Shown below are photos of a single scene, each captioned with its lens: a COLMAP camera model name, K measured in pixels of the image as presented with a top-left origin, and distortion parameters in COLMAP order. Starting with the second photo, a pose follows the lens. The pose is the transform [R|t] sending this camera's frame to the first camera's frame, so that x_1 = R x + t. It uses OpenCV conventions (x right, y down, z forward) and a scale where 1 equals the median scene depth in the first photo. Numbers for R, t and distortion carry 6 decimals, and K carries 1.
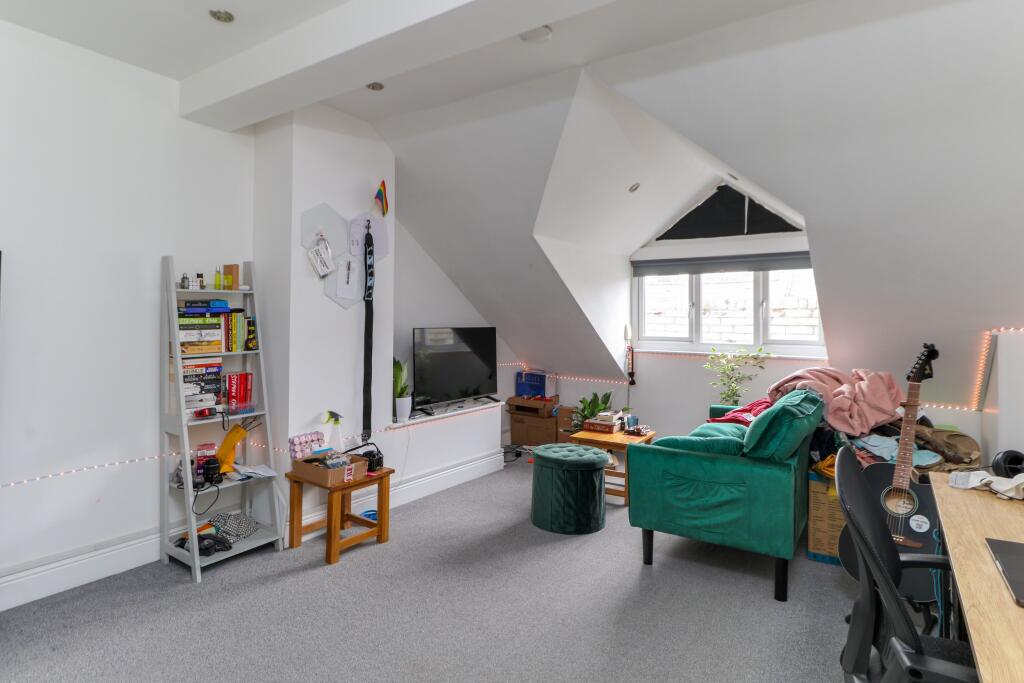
lens RADIAL K [[574.0, 0, 531.1], [0, 574.0, 312.7], [0, 0, 1]] dist [0.000155, -0.001107]
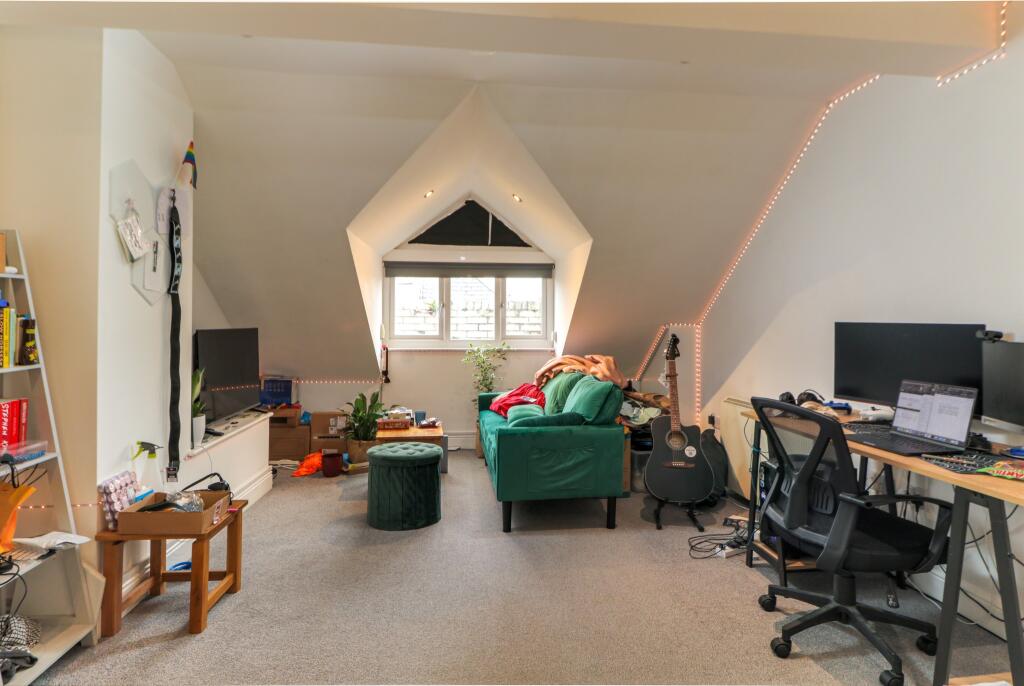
lens RADIAL K [[574.0, 0, 531.1], [0, 574.0, 314.2], [0, 0, 1]] dist [0.000155, -0.001107]
pose [[0.740843, 0.004957, 0.671660, -0.466891], [-0.006114, 0.999981, -0.000636, 0.003728], [-0.671650, -0.003635, 0.740860, 0.108421]]
